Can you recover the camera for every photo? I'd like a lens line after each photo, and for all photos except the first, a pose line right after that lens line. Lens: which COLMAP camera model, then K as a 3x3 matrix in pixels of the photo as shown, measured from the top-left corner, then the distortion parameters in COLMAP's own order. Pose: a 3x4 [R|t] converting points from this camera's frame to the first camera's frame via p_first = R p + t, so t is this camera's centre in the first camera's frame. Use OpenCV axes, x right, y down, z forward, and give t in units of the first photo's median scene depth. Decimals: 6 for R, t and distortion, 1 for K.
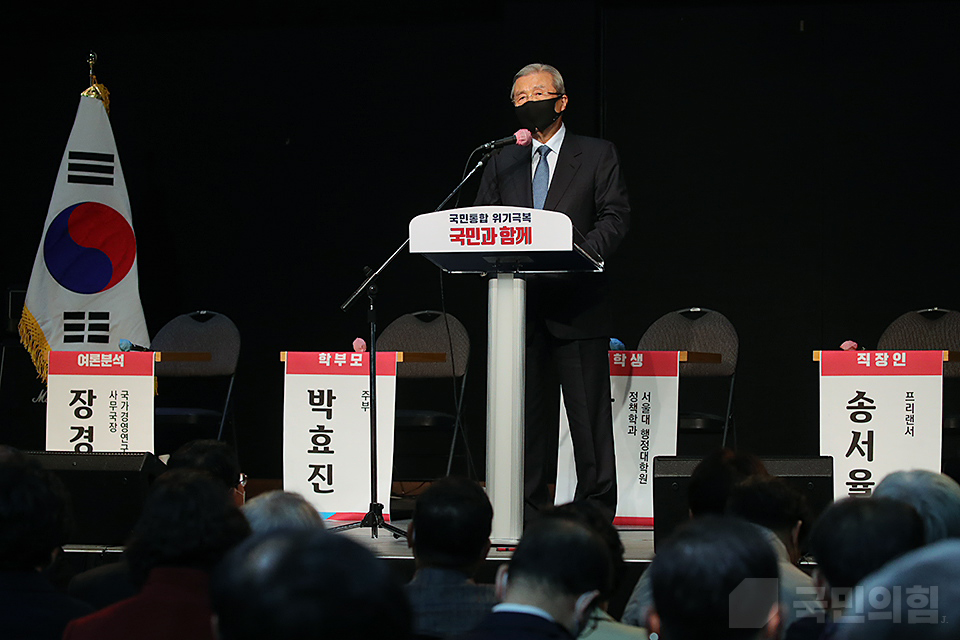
lens RADIAL K [[3678.3, 0, 474.5], [0, 3678.3, 315.7], [0, 0, 1]] dist [-0.393270, 0.000000]
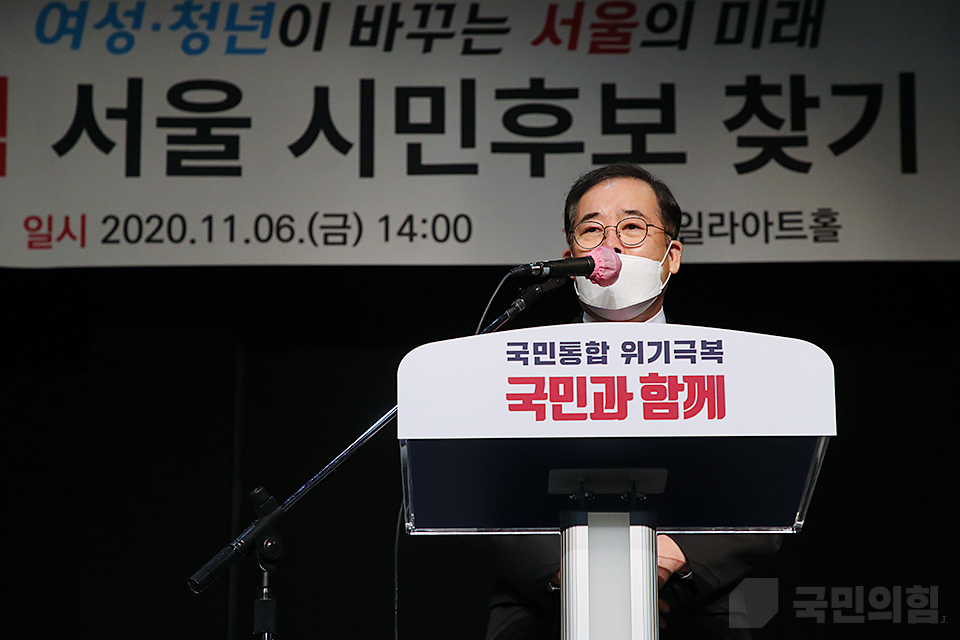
lens RADIAL K [[2614.8, 0, 480.0], [0, 2614.8, 324.9], [0, 0, 1]] dist [0.623194, 0.000000]
pose [[0.952550, 0.068149, 0.296657, -0.083470], [0.002634, 0.972732, -0.231915, 0.032021], [-0.304372, 0.221692, 0.926396, 0.666791]]
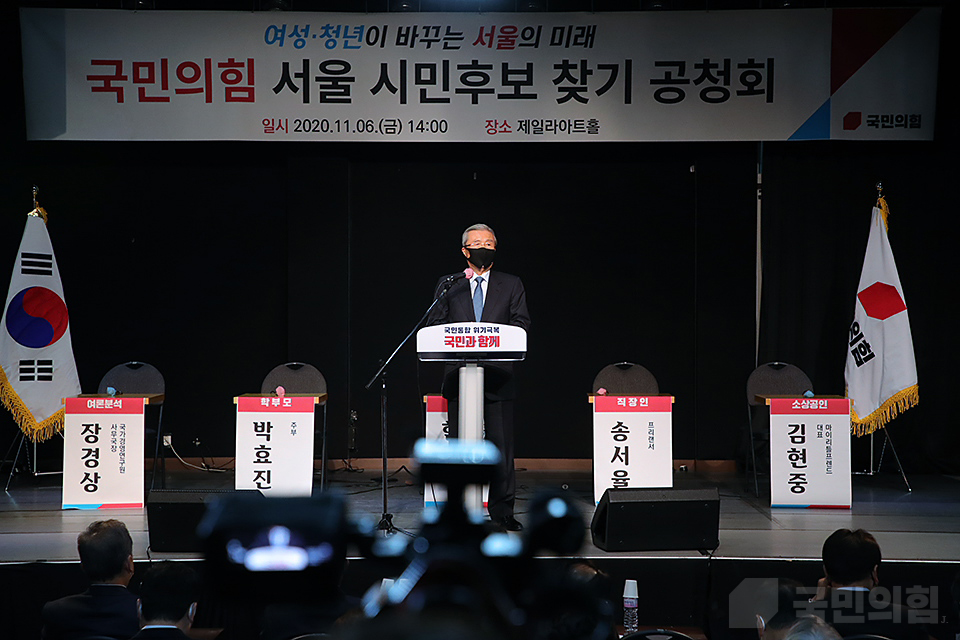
lens RADIAL K [[2051.3, 0, 483.9], [0, 2051.3, 338.2], [0, 0, 1]] dist [0.388705, 0.000000]
pose [[0.952139, -0.008541, 0.305546, -0.230120], [-0.001968, 0.999417, 0.034071, -0.047316], [-0.305659, -0.033042, 0.951567, 0.153375]]
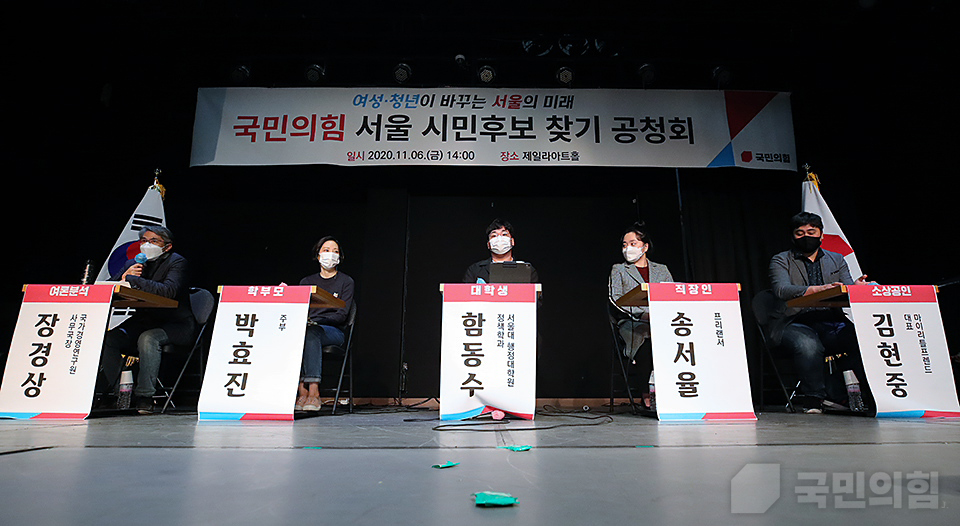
lens RADIAL K [[511.7, 0, 495.4], [0, 511.7, 264.2], [0, 0, 1]] dist [-0.042772, 0.007221]
pose [[0.945773, 0.072384, 0.316661, -0.017901], [-0.000624, 0.975259, -0.221066, 0.044490], [-0.324828, 0.208880, 0.922419, 0.848797]]
